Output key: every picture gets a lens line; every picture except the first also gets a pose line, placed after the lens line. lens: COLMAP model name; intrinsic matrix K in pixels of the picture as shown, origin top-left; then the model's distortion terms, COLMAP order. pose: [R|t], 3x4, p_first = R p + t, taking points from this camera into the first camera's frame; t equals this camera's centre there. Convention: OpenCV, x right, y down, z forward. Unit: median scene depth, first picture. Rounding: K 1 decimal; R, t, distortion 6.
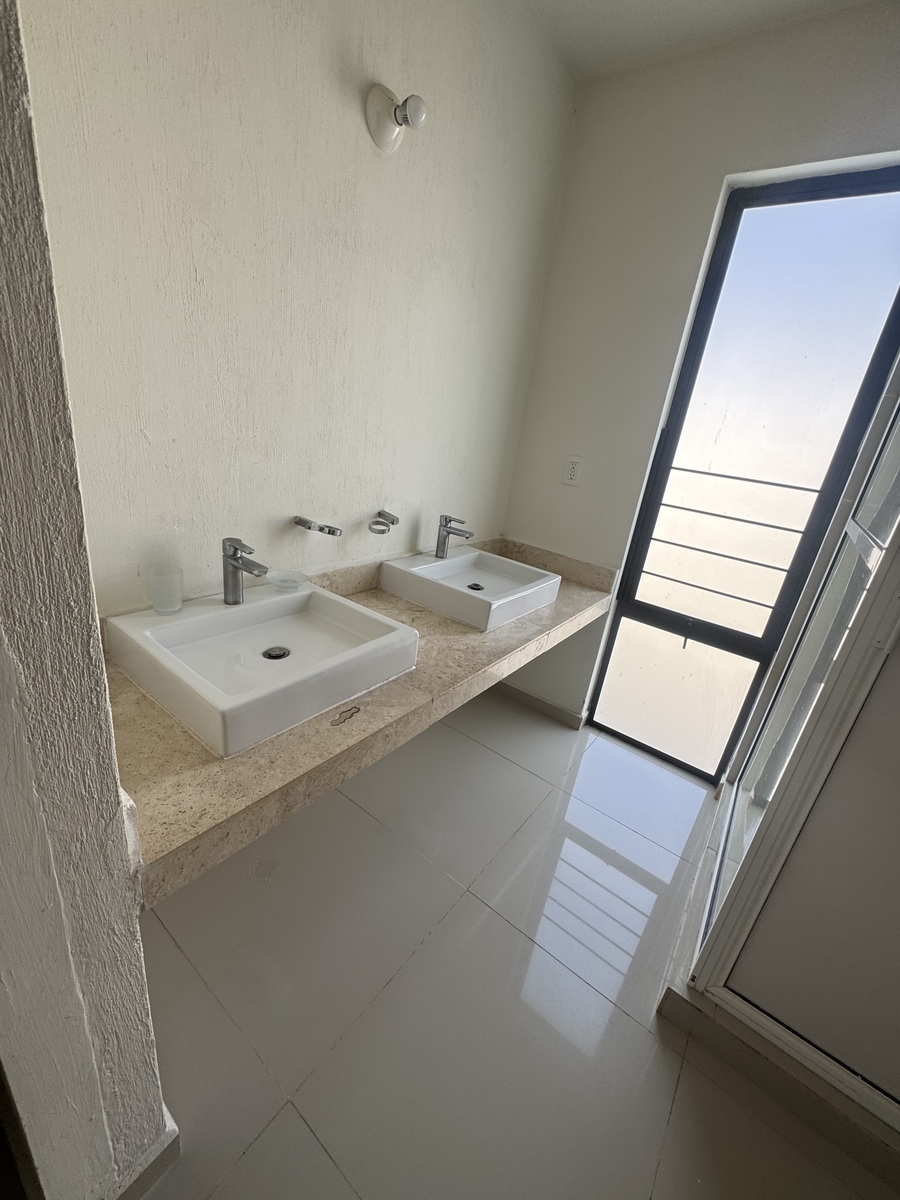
lens RADIAL K [[480.1, 0, 450.8], [0, 480.1, 600.0], [0, 0, 1]] dist [-0.002047, 0.000338]
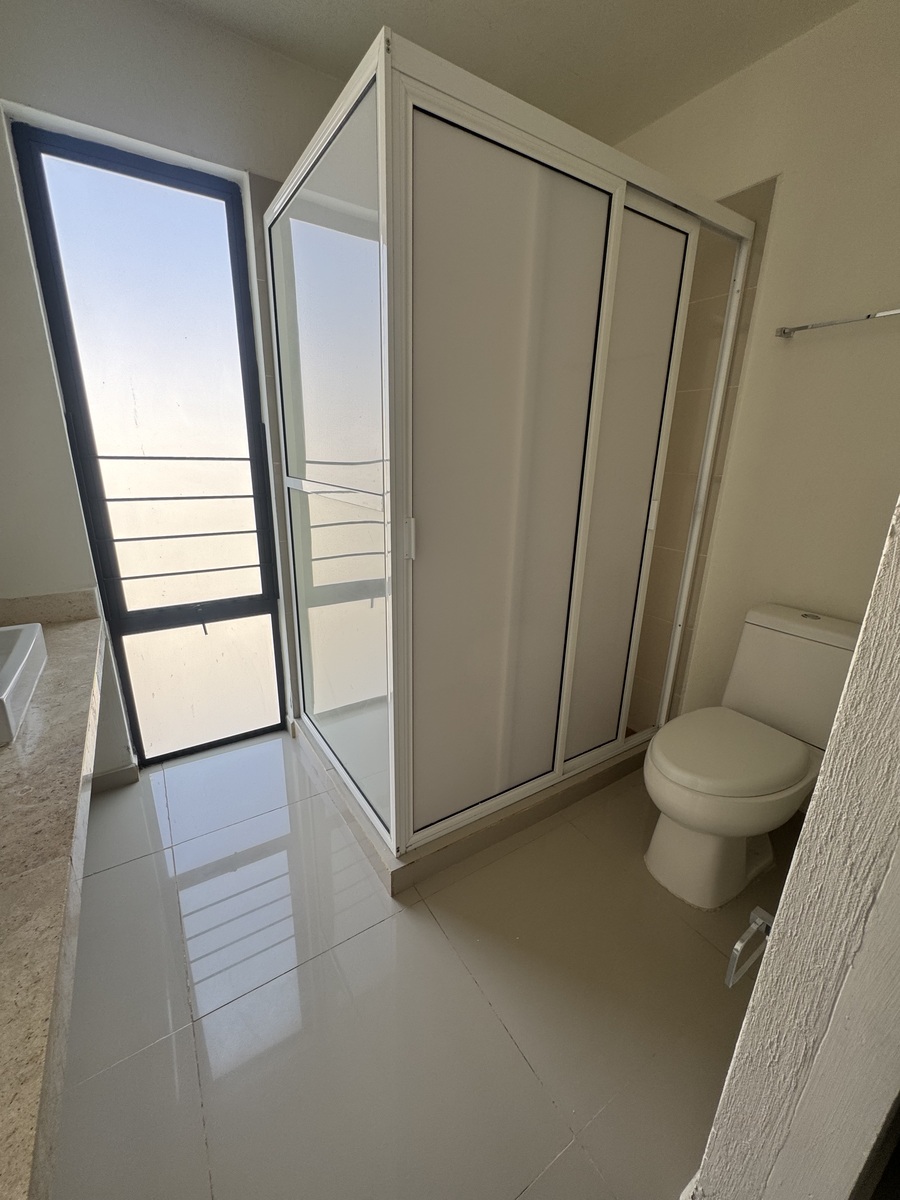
lens RADIAL K [[480.1, 0, 451.3], [0, 480.1, 599.5], [0, 0, 1]] dist [-0.002047, 0.000338]
pose [[0.344593, -0.396605, 0.850858, -0.148143], [0.346896, 0.896016, 0.277163, -0.060122], [-0.872307, 0.199651, 0.446341, 0.099542]]
